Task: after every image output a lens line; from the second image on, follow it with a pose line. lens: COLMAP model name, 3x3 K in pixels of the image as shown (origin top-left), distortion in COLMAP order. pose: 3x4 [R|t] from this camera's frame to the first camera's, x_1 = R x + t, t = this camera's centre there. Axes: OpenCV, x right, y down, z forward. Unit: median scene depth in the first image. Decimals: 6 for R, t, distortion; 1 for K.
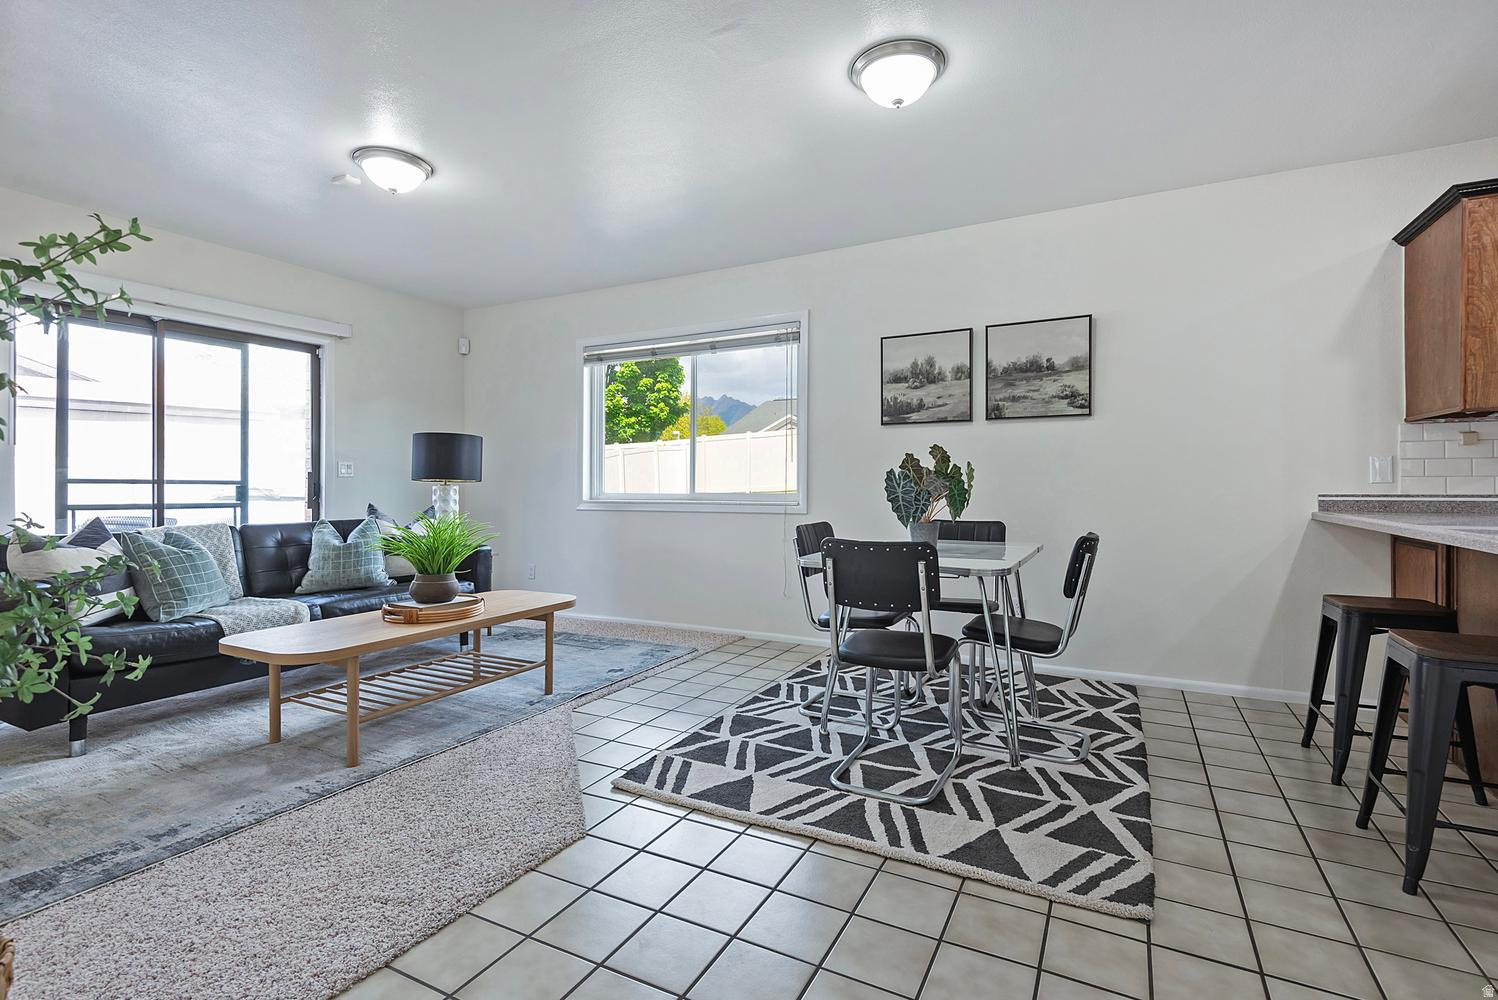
lens RADIAL K [[694.6, 0, 758.1], [0, 694.6, 476.2], [0, 0, 1]] dist [0.042650, -0.026830]
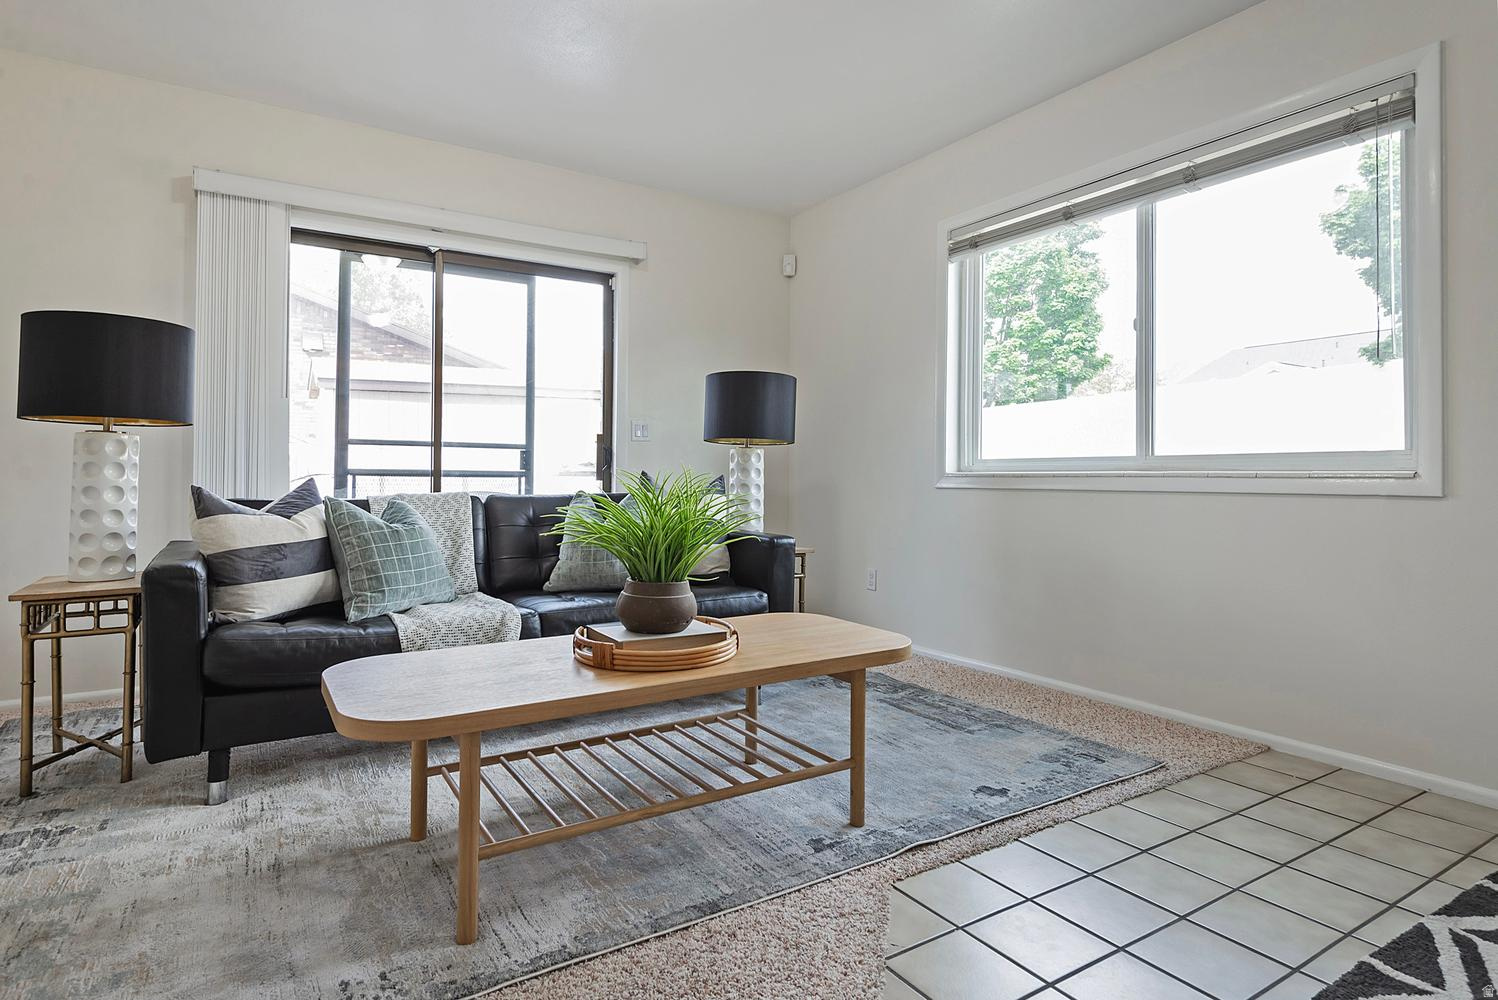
lens RADIAL K [[771.8, 0, 748.8], [0, 771.8, 479.1], [0, 0, 1]] dist [0.030624, -0.027526]
pose [[0.862162, 0.002244, -0.506628, -0.067885], [0.004593, 0.999914, 0.012245, 0.041553], [0.506612, -0.012884, 0.862078, 0.410016]]
